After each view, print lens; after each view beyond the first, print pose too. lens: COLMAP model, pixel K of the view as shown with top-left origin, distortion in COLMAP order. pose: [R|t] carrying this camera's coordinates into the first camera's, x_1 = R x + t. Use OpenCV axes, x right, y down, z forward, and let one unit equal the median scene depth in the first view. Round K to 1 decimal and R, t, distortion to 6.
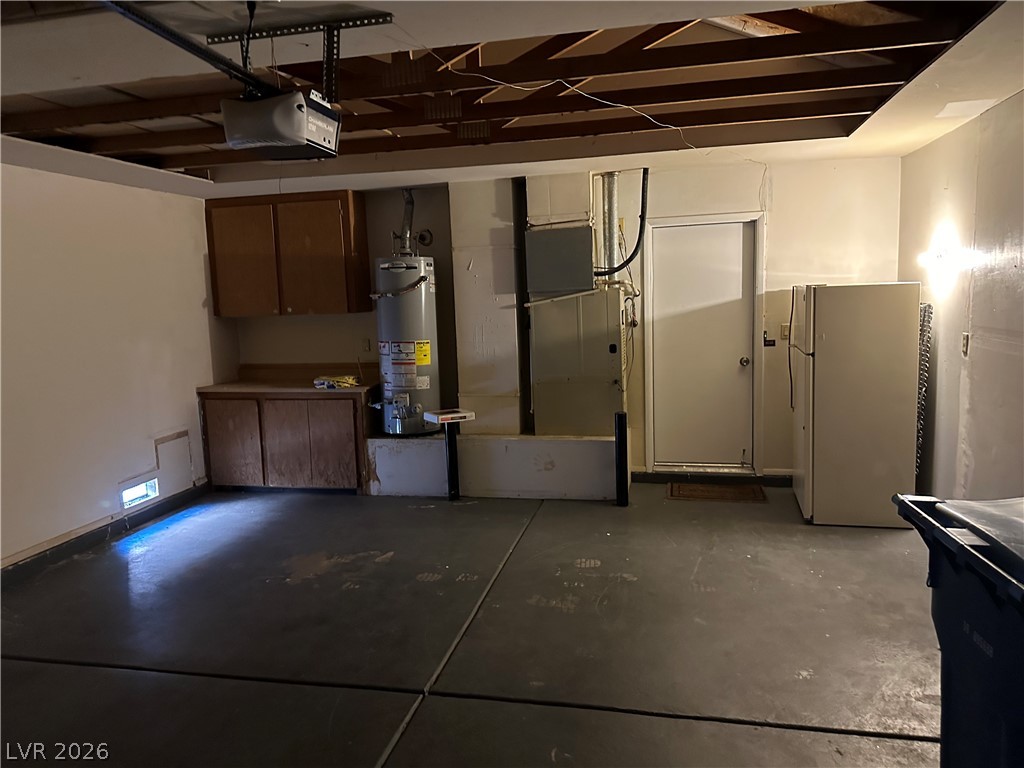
lens RADIAL K [[724.4, 0, 512.0], [0, 724.4, 384.0], [0, 0, 1]] dist [0.106469, -0.163343]
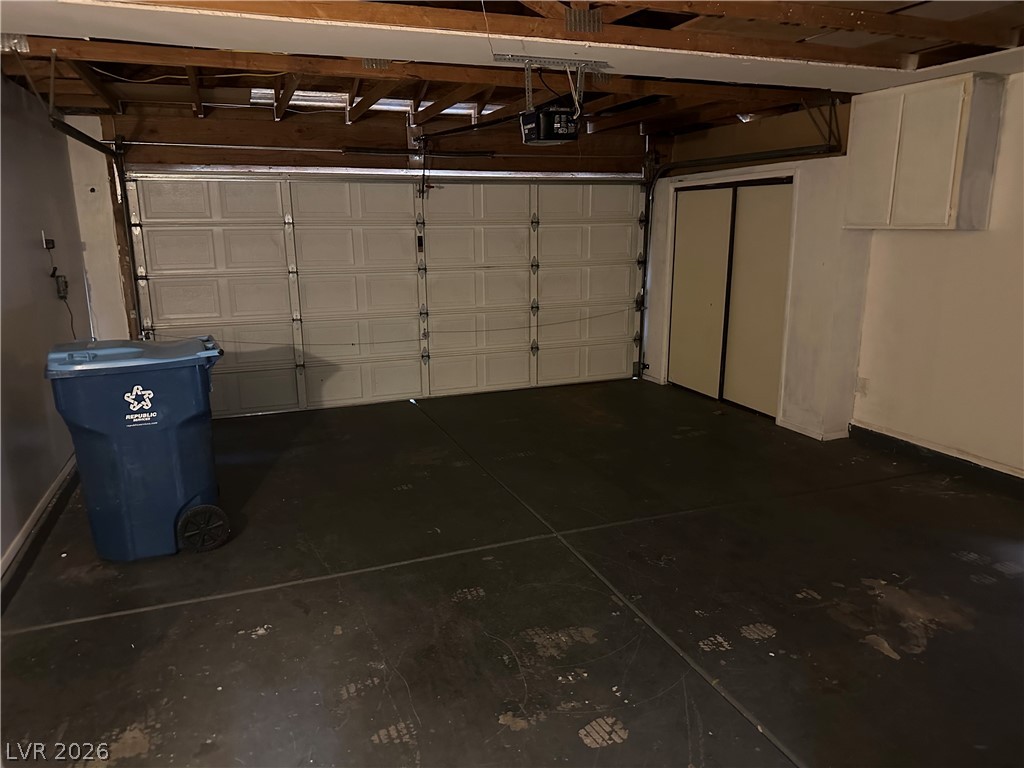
lens RADIAL K [[724.4, 0, 512.0], [0, 724.4, 384.0], [0, 0, 1]] dist [0.106469, -0.163343]
pose [[-0.834303, 0.161761, -0.527041, 0.416936], [-0.031137, 0.940633, 0.337993, -0.193338], [0.550426, 0.298399, -0.779736, 1.328368]]
